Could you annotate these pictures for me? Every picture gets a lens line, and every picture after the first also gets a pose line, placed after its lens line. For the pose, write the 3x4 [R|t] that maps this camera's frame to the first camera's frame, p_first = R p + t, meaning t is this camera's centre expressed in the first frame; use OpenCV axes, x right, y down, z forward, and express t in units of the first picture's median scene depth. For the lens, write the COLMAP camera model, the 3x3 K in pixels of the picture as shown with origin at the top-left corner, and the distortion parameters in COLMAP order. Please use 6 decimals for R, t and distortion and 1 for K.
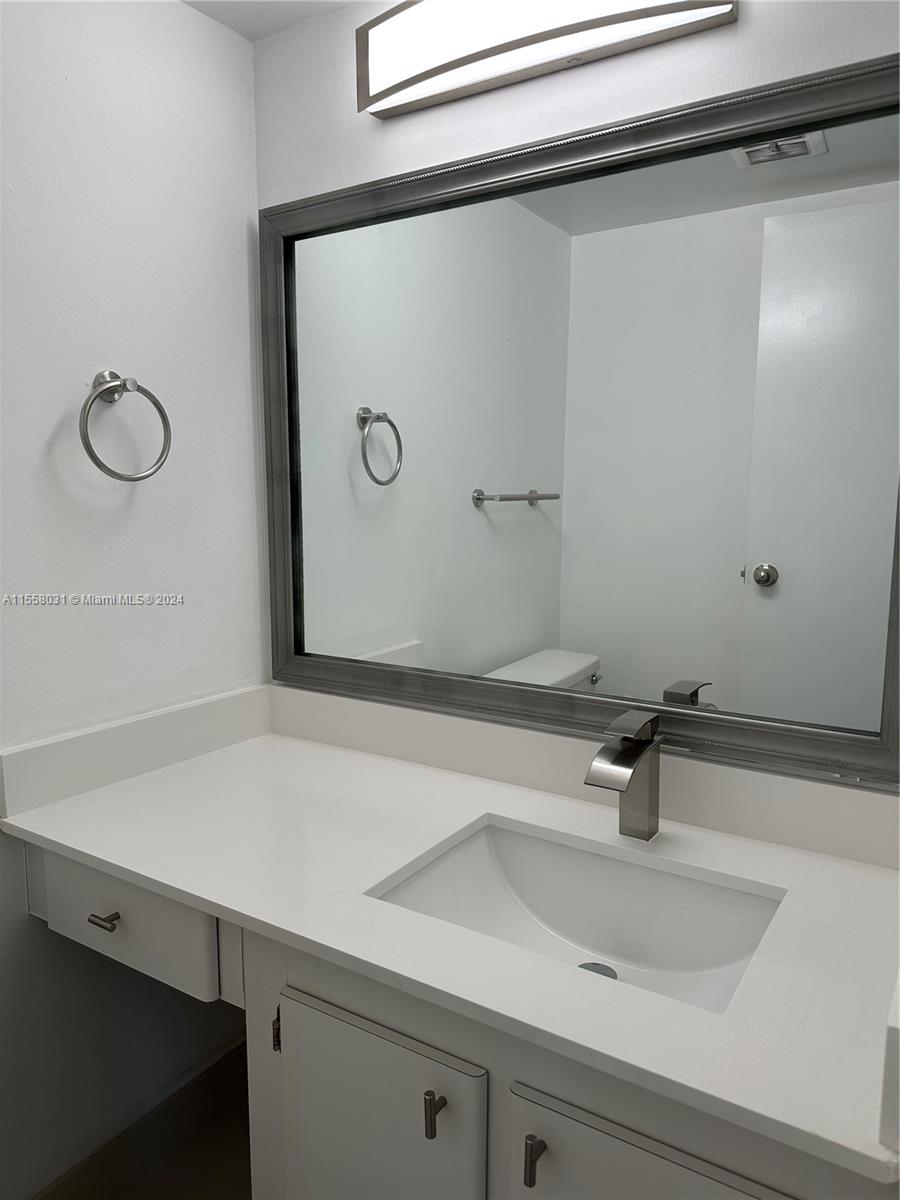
lens RADIAL K [[845.4, 0, 454.0], [0, 845.4, 604.4], [0, 0, 1]] dist [0.084181, -0.112736]
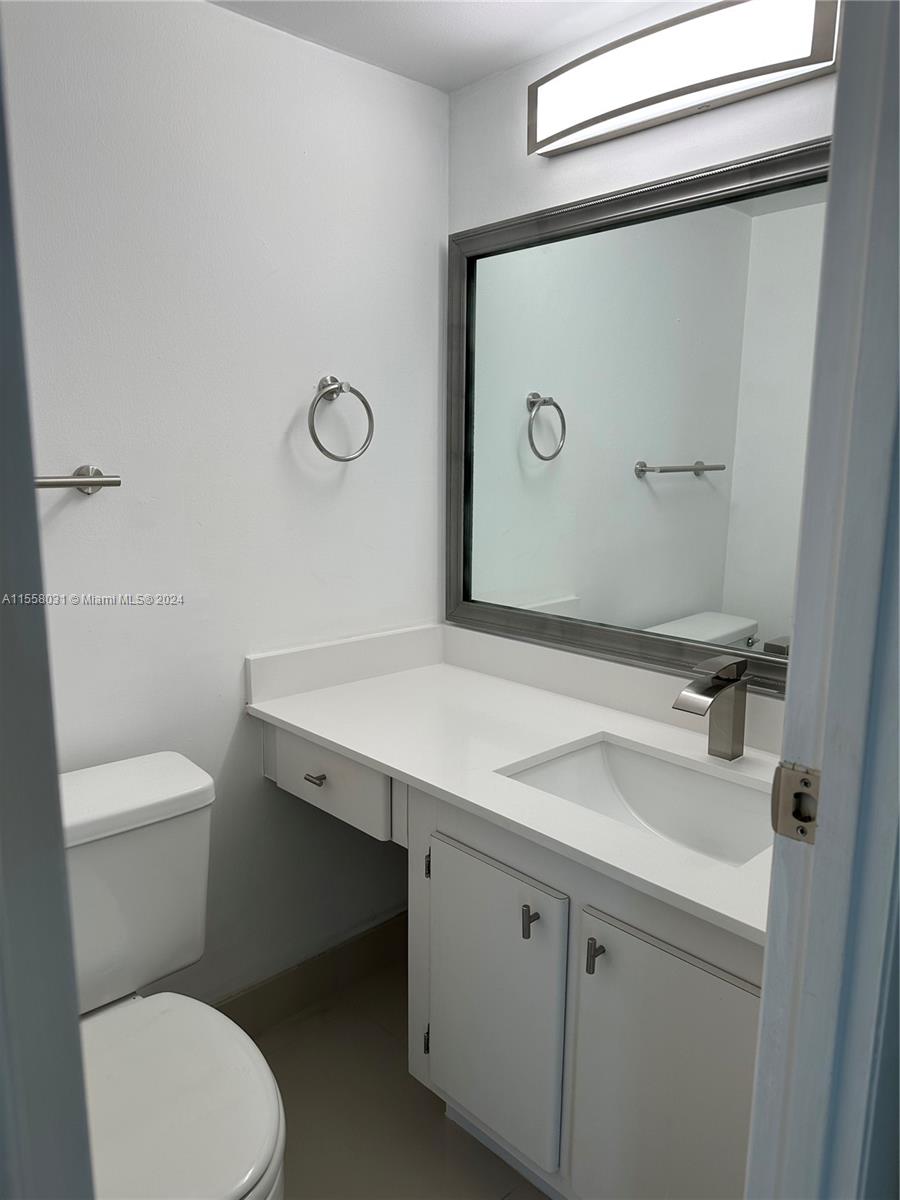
lens RADIAL K [[856.2, 0, 450.0], [0, 856.2, 600.0], [0, 0, 1]] dist [0.111291, -0.159775]
pose [[0.970156, 0.044261, -0.238407, 0.101902], [-0.035150, 0.998485, 0.042337, 0.006831], [0.239920, -0.032693, 0.970242, -0.241068]]
